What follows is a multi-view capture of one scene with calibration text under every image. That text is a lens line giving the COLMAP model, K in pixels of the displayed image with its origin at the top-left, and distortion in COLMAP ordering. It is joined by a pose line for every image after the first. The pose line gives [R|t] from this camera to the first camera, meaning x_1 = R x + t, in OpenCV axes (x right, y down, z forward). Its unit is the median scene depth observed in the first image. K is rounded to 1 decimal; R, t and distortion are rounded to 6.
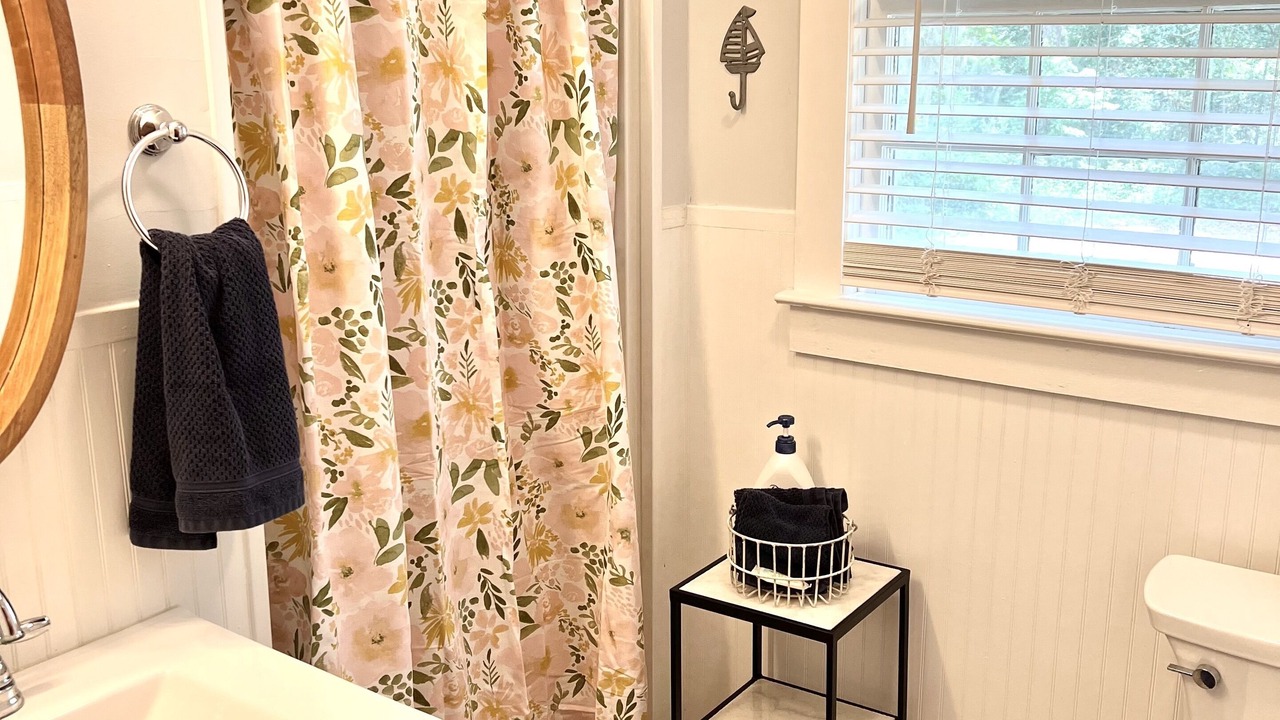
lens RADIAL K [[1297.9, 0, 640.0], [0, 1297.9, 360.0], [0, 0, 1]] dist [0.110406, -0.214500]
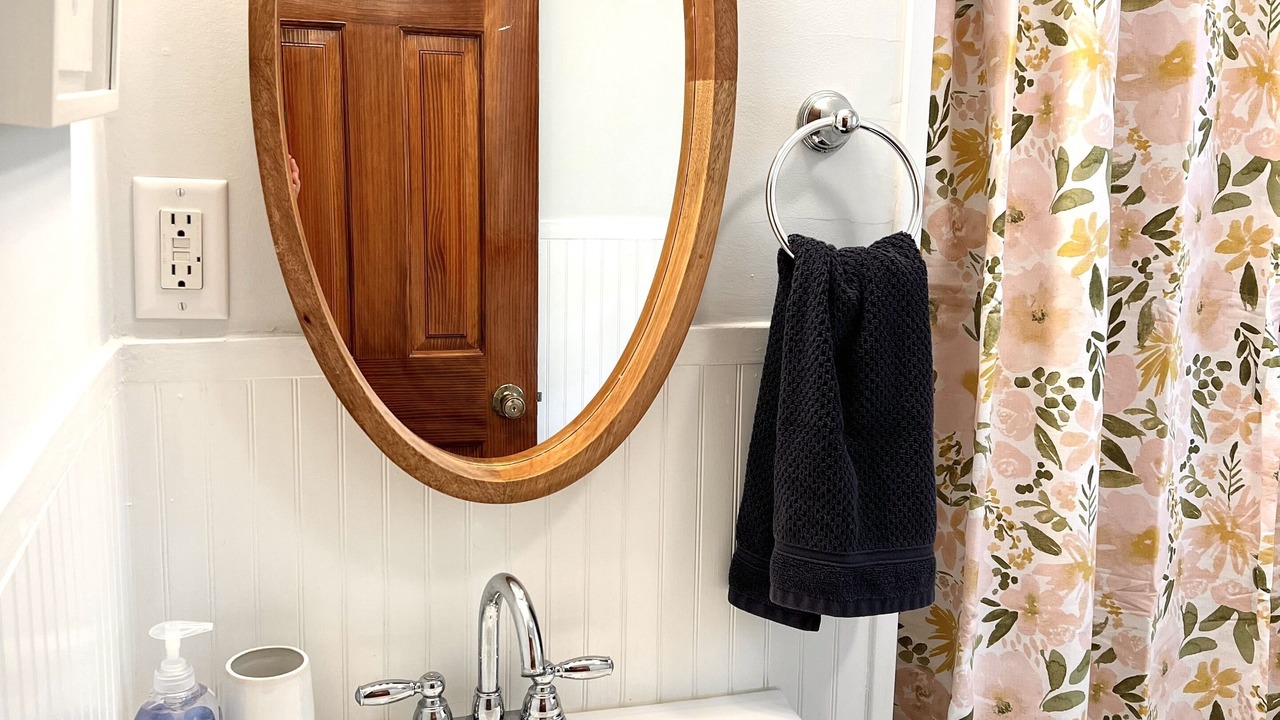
lens RADIAL K [[1297.9, 0, 640.0], [0, 1297.9, 360.0], [0, 0, 1]] dist [0.110406, -0.214500]
pose [[0.787923, 0.129077, -0.602094, 0.048553], [-0.169213, 0.985527, -0.010160, 0.003615], [0.592069, 0.109887, 0.798361, 0.232318]]
